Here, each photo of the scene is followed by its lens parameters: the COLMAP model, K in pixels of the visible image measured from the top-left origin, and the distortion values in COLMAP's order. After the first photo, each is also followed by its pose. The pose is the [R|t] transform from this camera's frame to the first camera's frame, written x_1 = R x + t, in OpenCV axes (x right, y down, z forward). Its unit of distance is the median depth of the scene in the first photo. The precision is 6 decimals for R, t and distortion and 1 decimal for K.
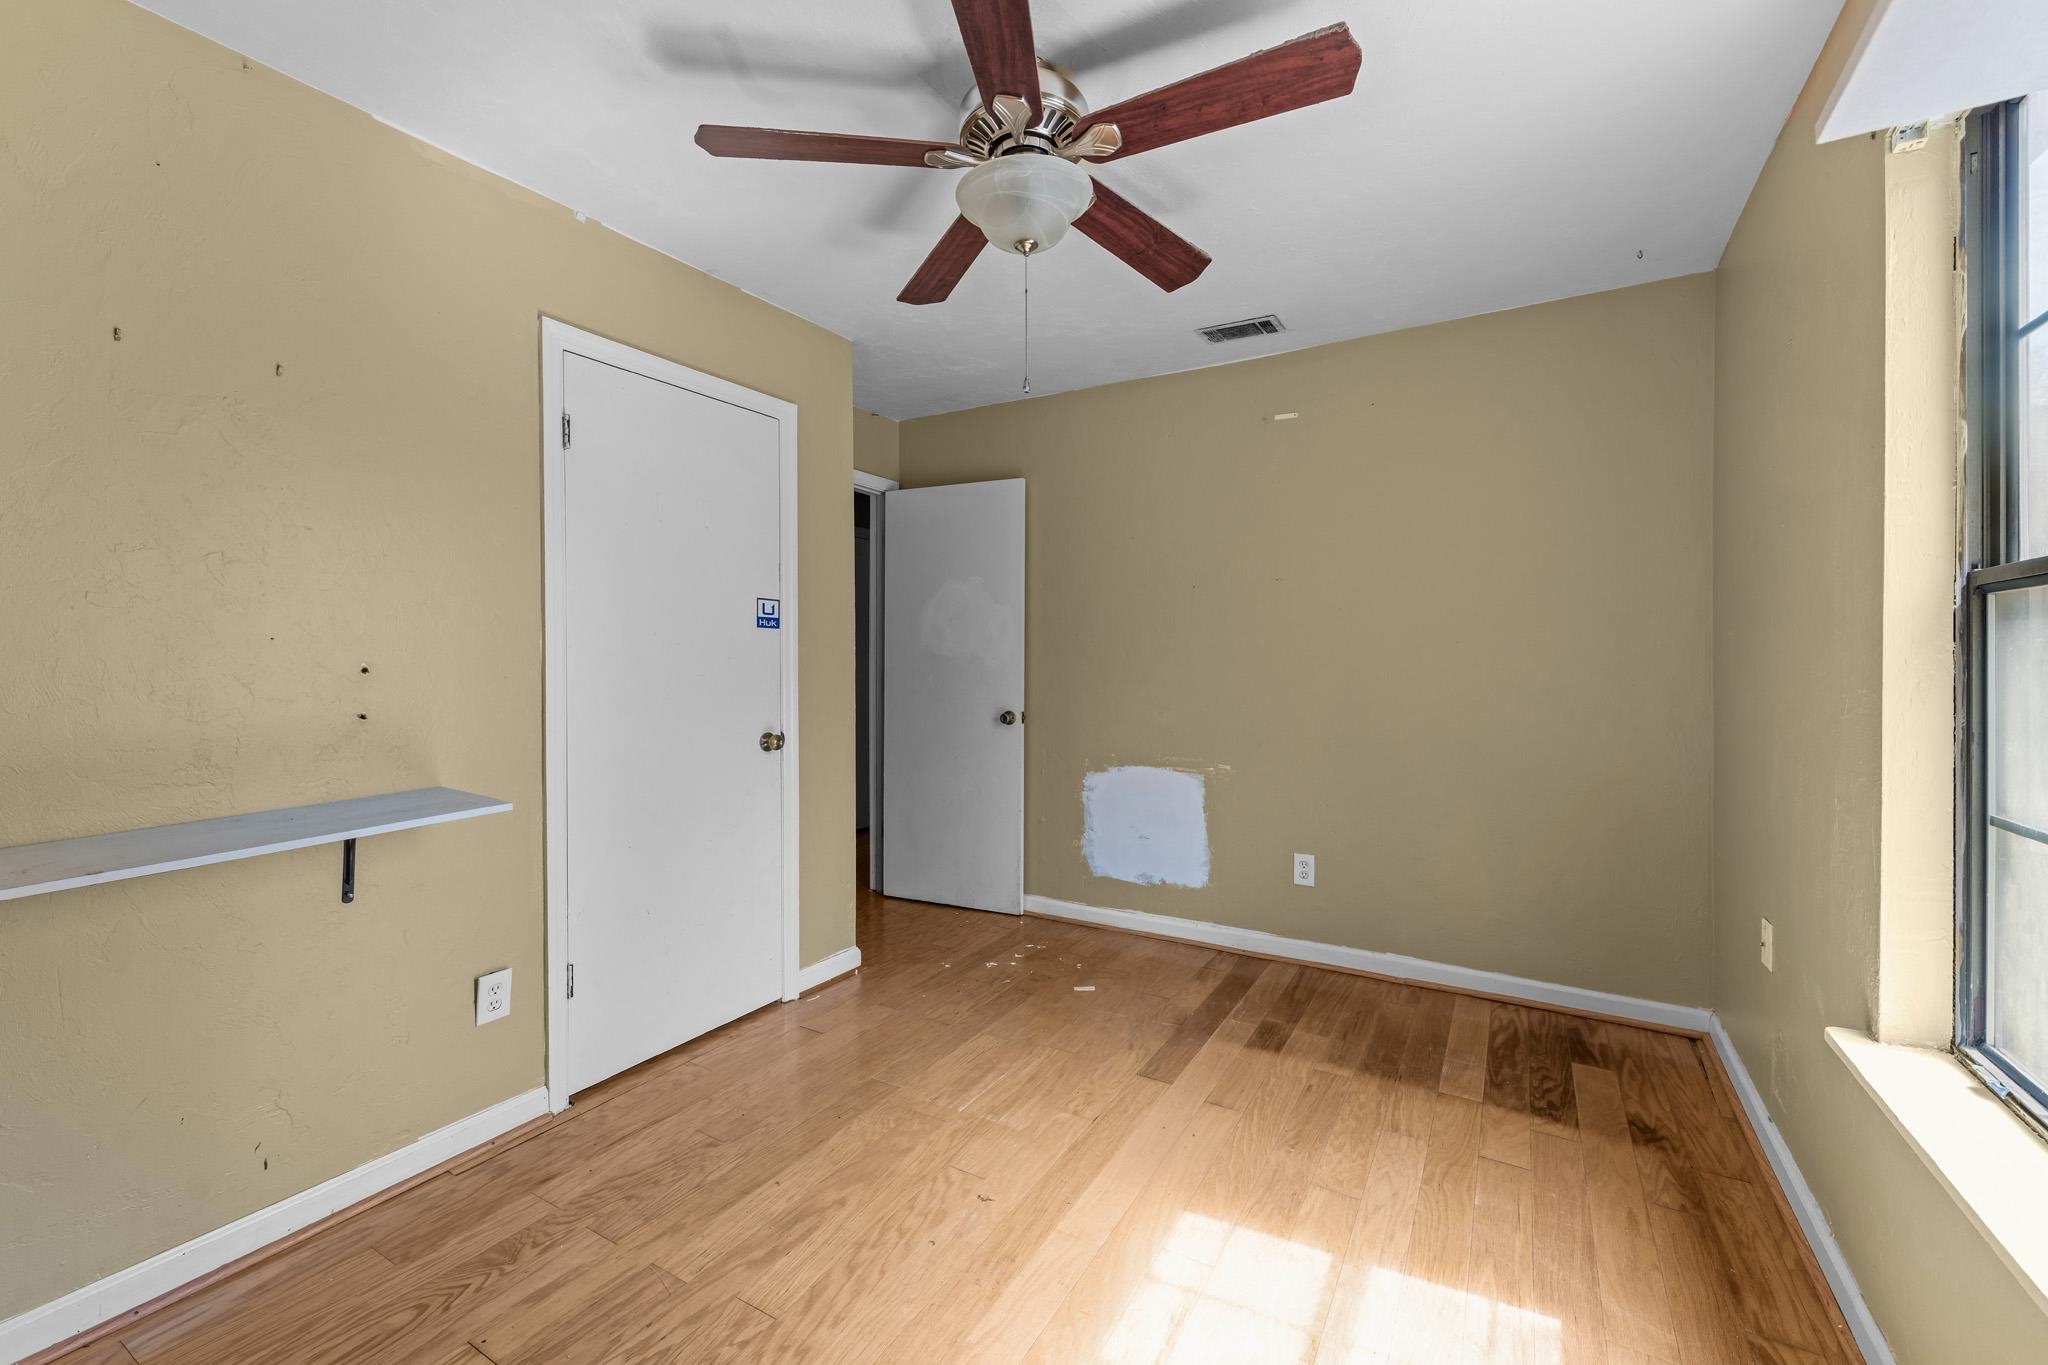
lens RADIAL K [[813.7, 0, 995.7], [0, 813.7, 664.1], [0, 0, 1]] dist [0.000313, -0.000090]
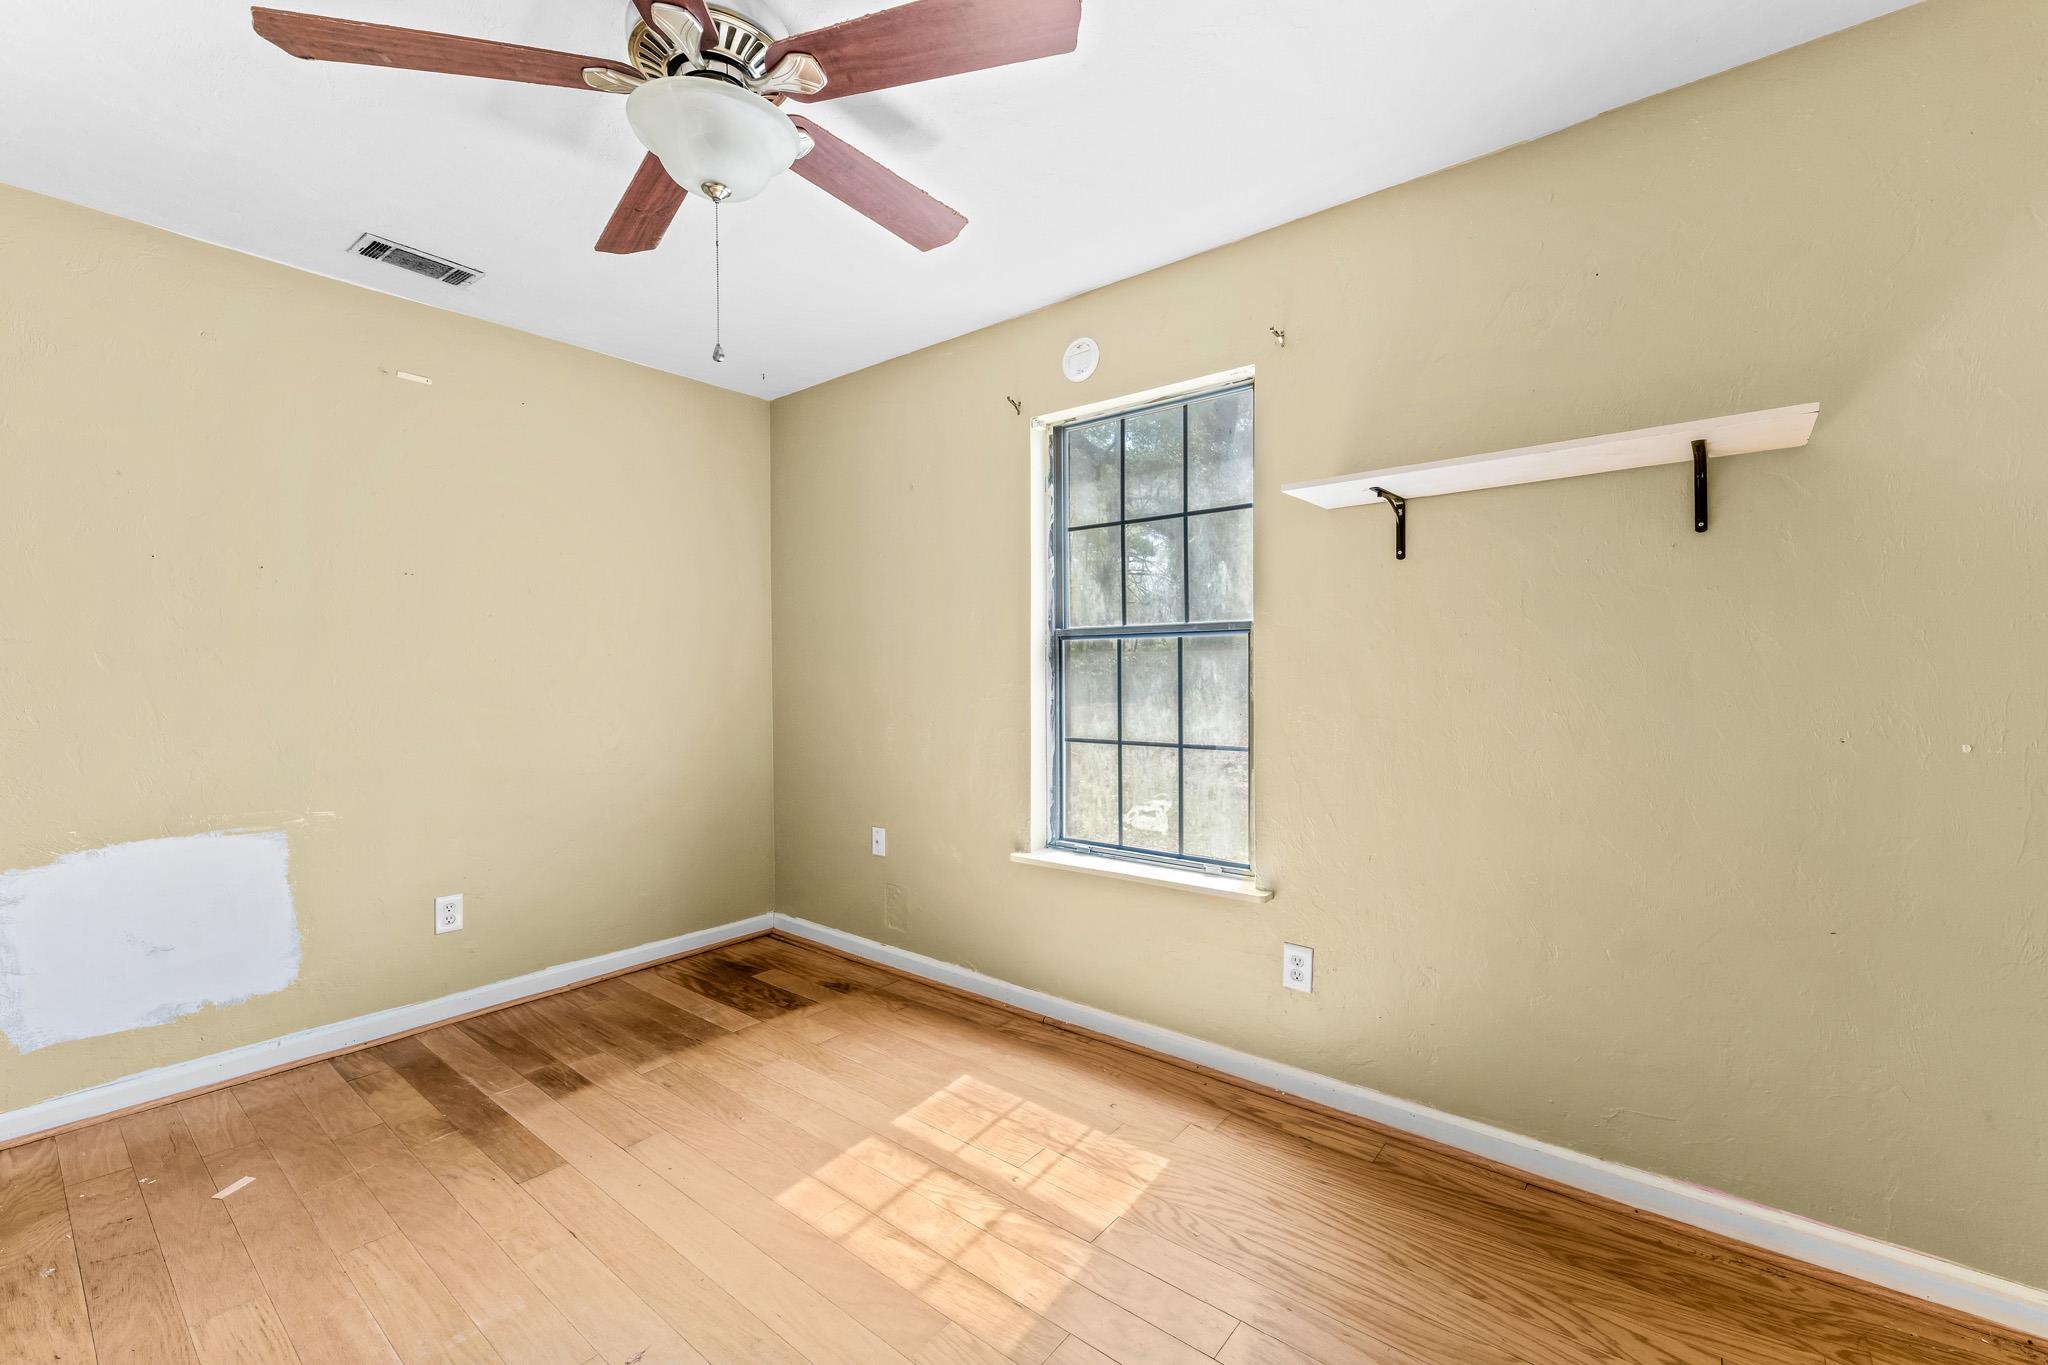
lens RADIAL K [[852.9, 0, 972.3], [0, 852.9, 684.3], [0, 0, 1]] dist [0.000739, -0.000308]
pose [[0.168950, -0.018235, 0.985456, -0.544317], [0.008617, 0.999818, 0.017024, -0.002316], [-0.985587, 0.005616, 0.169077, 0.386724]]
